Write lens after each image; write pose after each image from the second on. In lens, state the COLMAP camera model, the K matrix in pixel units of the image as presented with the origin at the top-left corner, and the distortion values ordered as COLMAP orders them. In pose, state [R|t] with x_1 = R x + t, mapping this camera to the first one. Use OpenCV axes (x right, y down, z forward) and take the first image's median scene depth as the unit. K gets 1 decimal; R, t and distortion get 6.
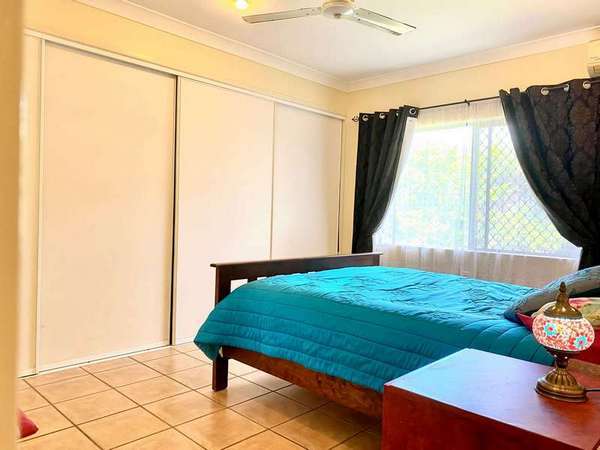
lens RADIAL K [[455.4, 0, 298.4], [0, 455.4, 224.5], [0, 0, 1]] dist [-0.007415, -0.005670]
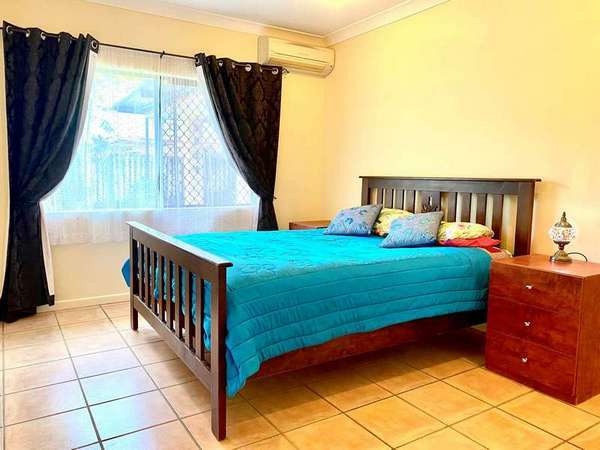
lens RADIAL K [[455.4, 0, 298.4], [0, 455.4, 224.7], [0, 0, 1]] dist [-0.007415, -0.005670]
pose [[0.239617, -0.119897, 0.963436, -0.533381], [0.014542, 0.992677, 0.119919, -0.023683], [-0.970759, -0.014724, 0.239606, 0.498413]]
